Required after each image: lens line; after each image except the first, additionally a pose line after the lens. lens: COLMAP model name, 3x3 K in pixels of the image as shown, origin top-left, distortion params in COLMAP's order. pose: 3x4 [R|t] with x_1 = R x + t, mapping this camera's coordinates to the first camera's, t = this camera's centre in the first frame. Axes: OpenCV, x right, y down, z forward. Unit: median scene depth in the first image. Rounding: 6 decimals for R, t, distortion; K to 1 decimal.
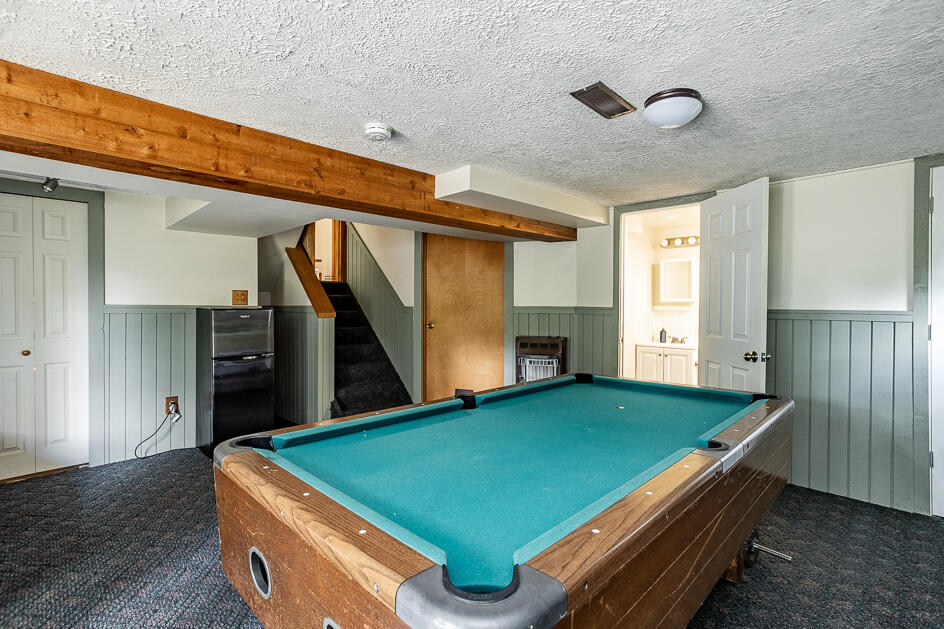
lens RADIAL K [[452.4, 0, 471.5], [0, 452.4, 308.0], [0, 0, 1]] dist [-0.041290, 0.025755]
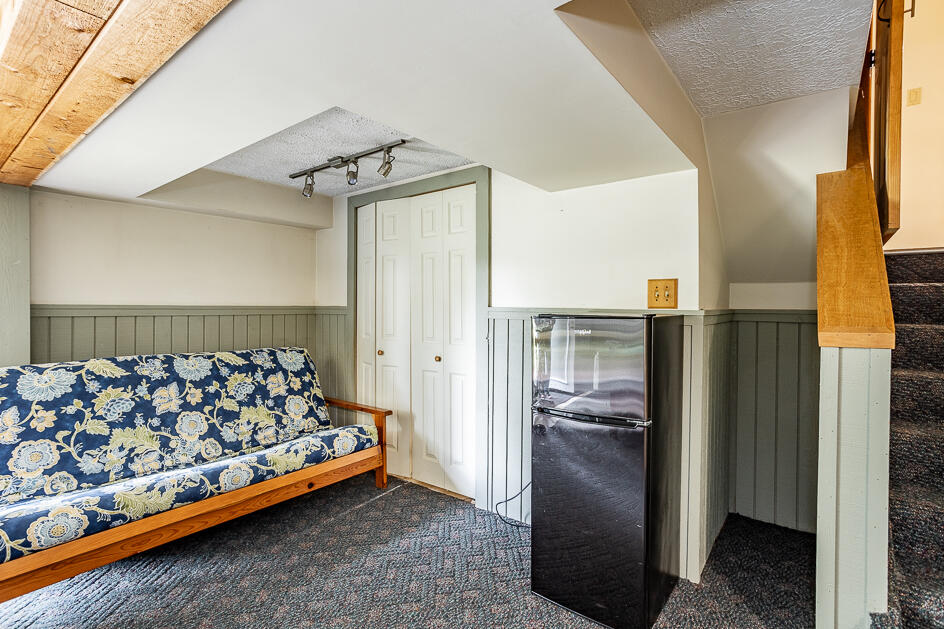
lens RADIAL K [[452.4, 0, 471.5], [0, 452.4, 308.0], [0, 0, 1]] dist [-0.041290, 0.025755]
pose [[0.111136, -0.000078, -0.993805, -0.040431], [-0.008710, 0.999962, -0.001052, -0.005950], [0.993767, 0.008773, 0.111131, 0.906344]]
